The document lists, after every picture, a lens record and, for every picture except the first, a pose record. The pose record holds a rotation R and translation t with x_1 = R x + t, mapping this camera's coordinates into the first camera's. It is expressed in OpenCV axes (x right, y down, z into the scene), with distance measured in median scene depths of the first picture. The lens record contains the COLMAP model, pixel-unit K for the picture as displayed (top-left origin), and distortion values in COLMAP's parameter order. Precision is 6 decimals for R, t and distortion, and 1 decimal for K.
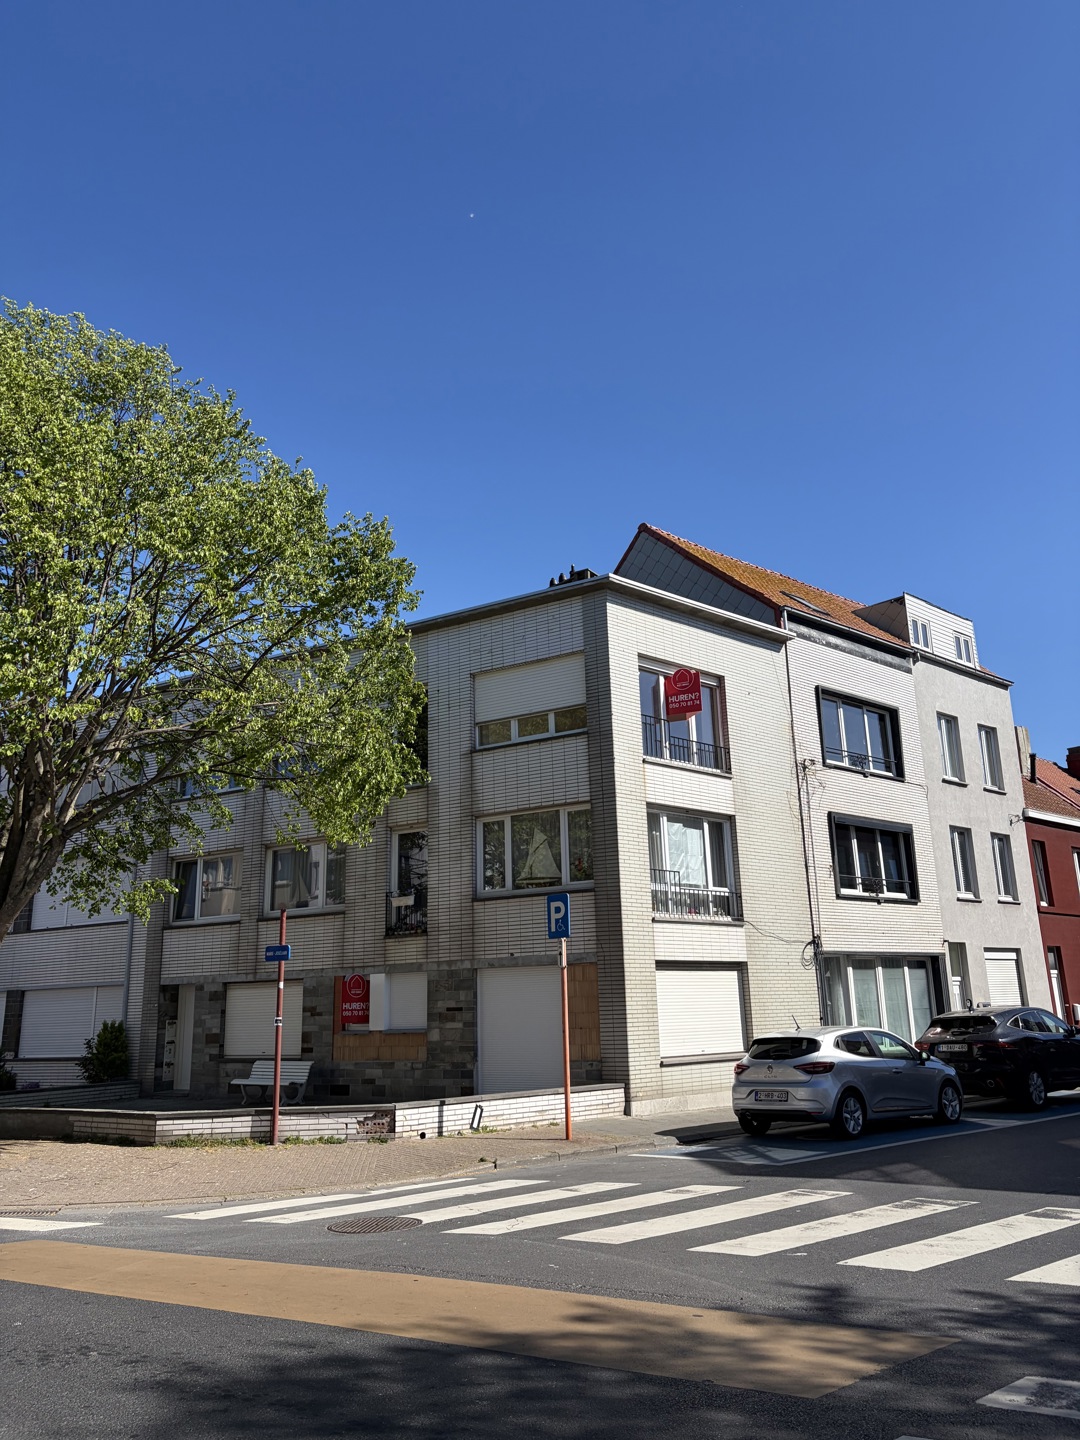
lens RADIAL K [[1105.1, 0, 537.2], [0, 1105.1, 717.5], [0, 0, 1]] dist [-0.002514, 0.015737]
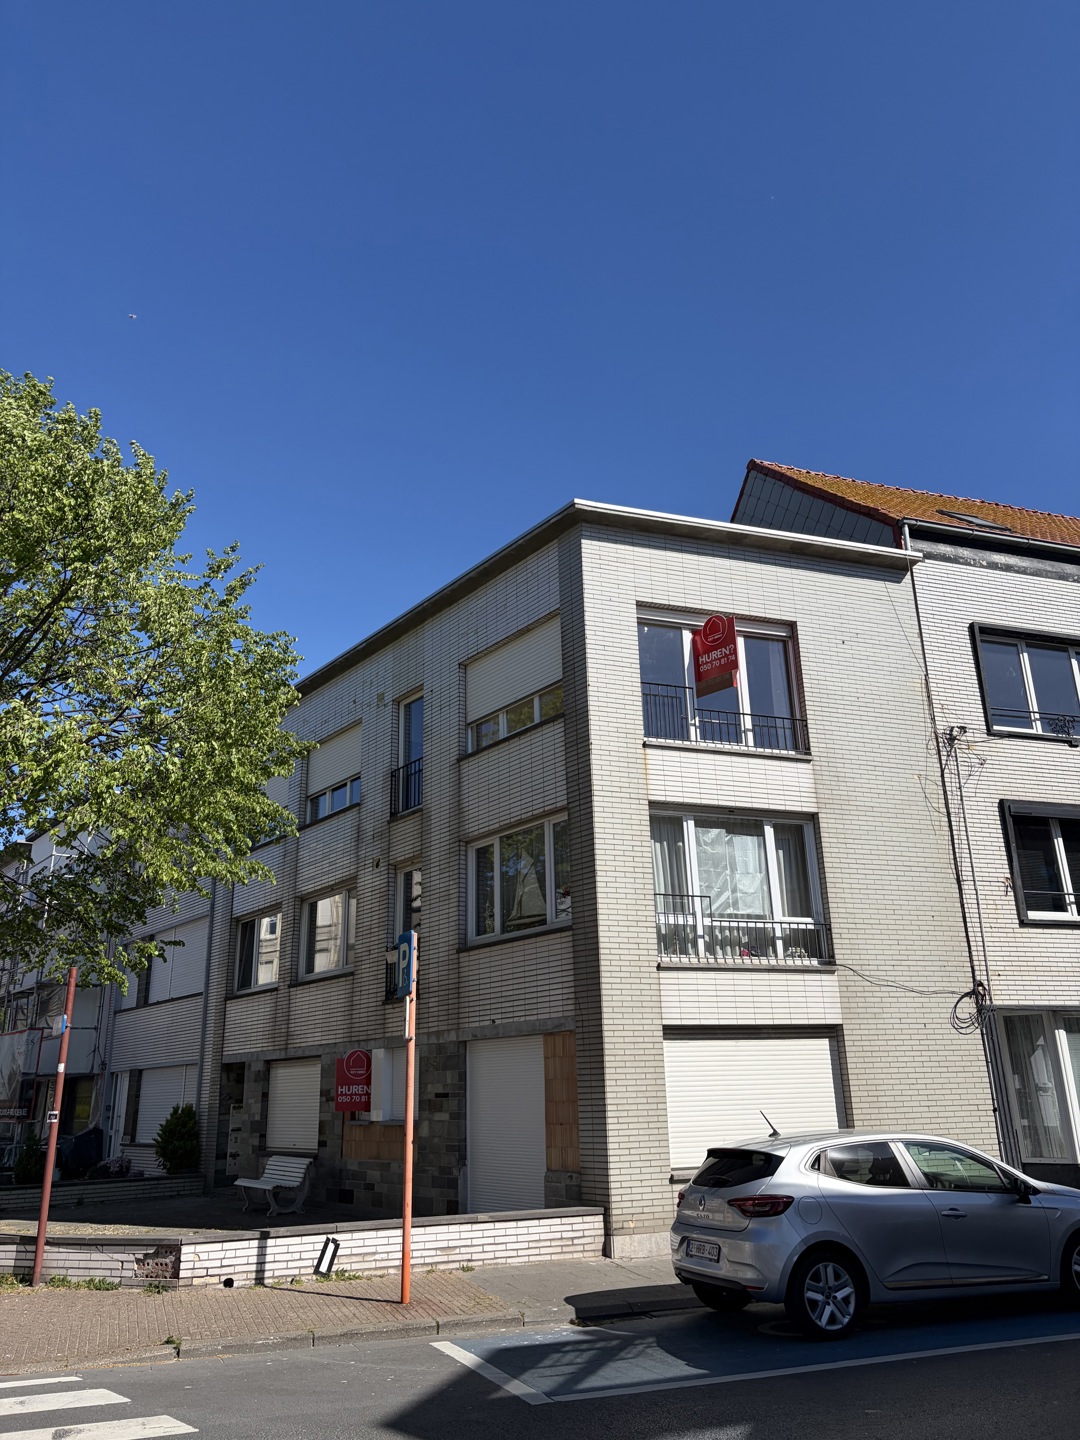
lens RADIAL K [[1105.1, 0, 540.7], [0, 1105.1, 719.8], [0, 0, 1]] dist [-0.002514, 0.015737]
pose [[0.930097, -0.115694, -0.348618, 0.276114], [0.095851, 0.992663, -0.073703, 0.067191], [0.354587, 0.035136, 0.934363, 0.291775]]
